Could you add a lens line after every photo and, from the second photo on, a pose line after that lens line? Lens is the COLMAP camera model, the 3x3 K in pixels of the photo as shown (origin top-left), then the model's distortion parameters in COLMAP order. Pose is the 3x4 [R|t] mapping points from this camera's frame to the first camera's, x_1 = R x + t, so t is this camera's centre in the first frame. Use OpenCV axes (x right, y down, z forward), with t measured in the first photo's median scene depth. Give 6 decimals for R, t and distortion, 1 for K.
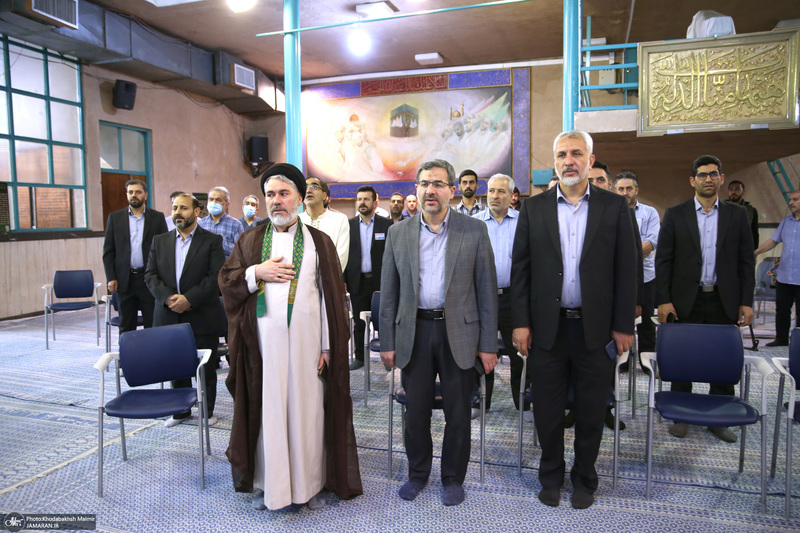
lens RADIAL K [[619.7, 0, 400.0], [0, 619.7, 266.5], [0, 0, 1]] dist [-0.078144, 0.091172]
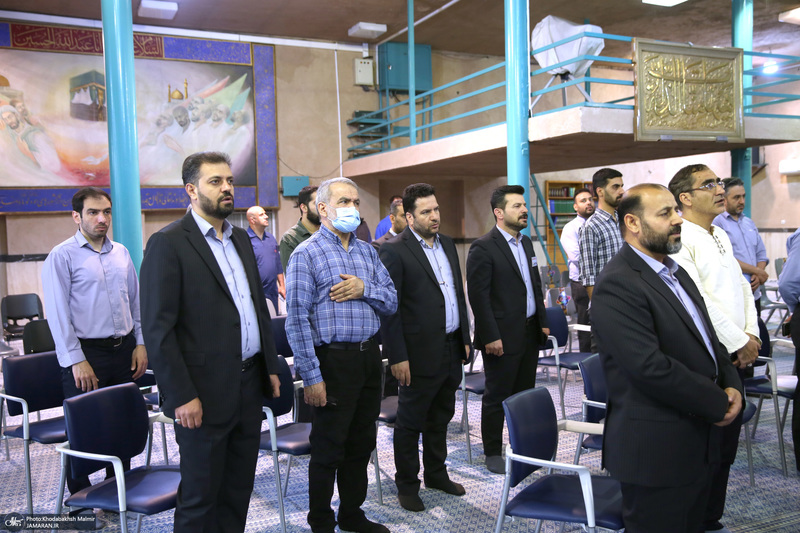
lens RADIAL K [[709.4, 0, 400.0], [0, 709.4, 266.5], [0, 0, 1]] dist [-0.042681, 0.095279]
pose [[0.721779, -0.048606, 0.690415, -0.300034], [0.078110, 0.996879, -0.011477, -0.020501], [-0.687702, 0.062212, 0.723323, 0.248805]]
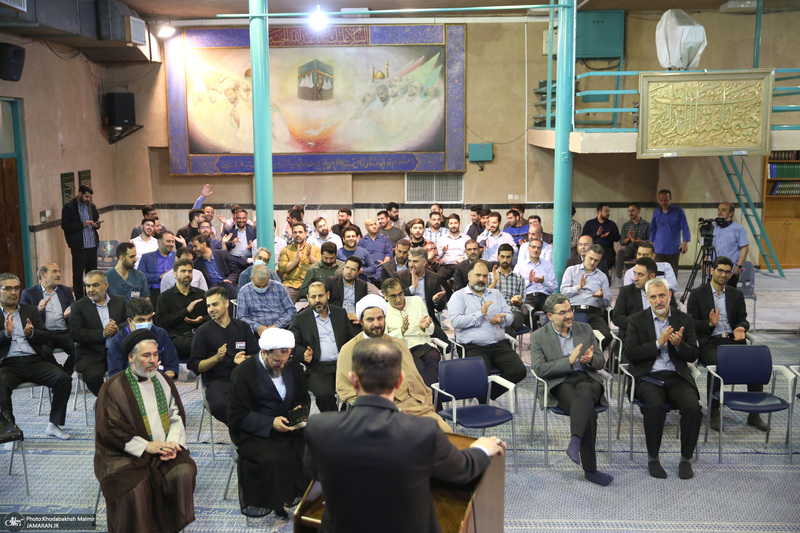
lens RADIAL K [[916.4, 0, 400.0], [0, 916.4, 266.5], [0, 0, 1]] dist [0.031085, 0.071193]
pose [[0.961575, -0.037245, 0.272004, -0.238000], [0.020240, 0.997676, 0.065058, -0.067520], [-0.273795, -0.057053, 0.960094, -0.236630]]
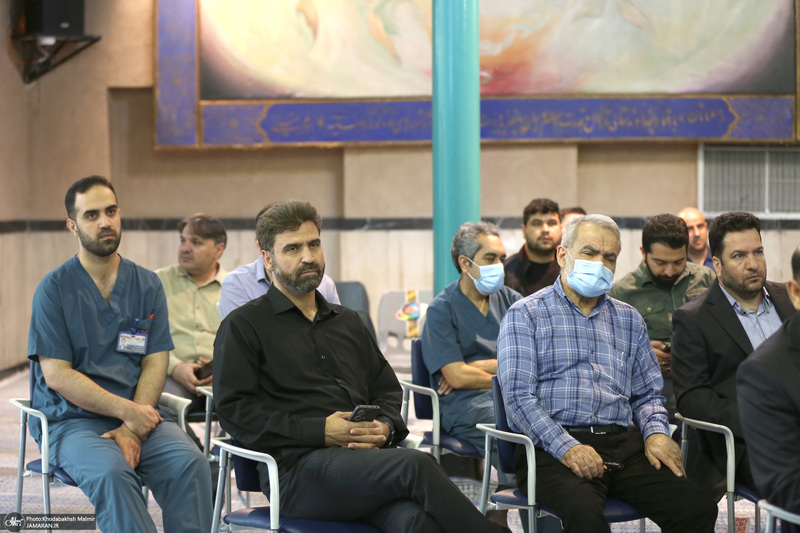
lens RADIAL K [[1641.4, 0, 400.0], [0, 1641.4, 266.5], [0, 0, 1]] dist [-0.290901, -0.140618]
pose [[0.975215, -0.002532, 0.221247, -0.266586], [0.013156, 0.998829, -0.046557, 0.001771], [-0.220870, 0.048314, 0.974106, 0.110870]]
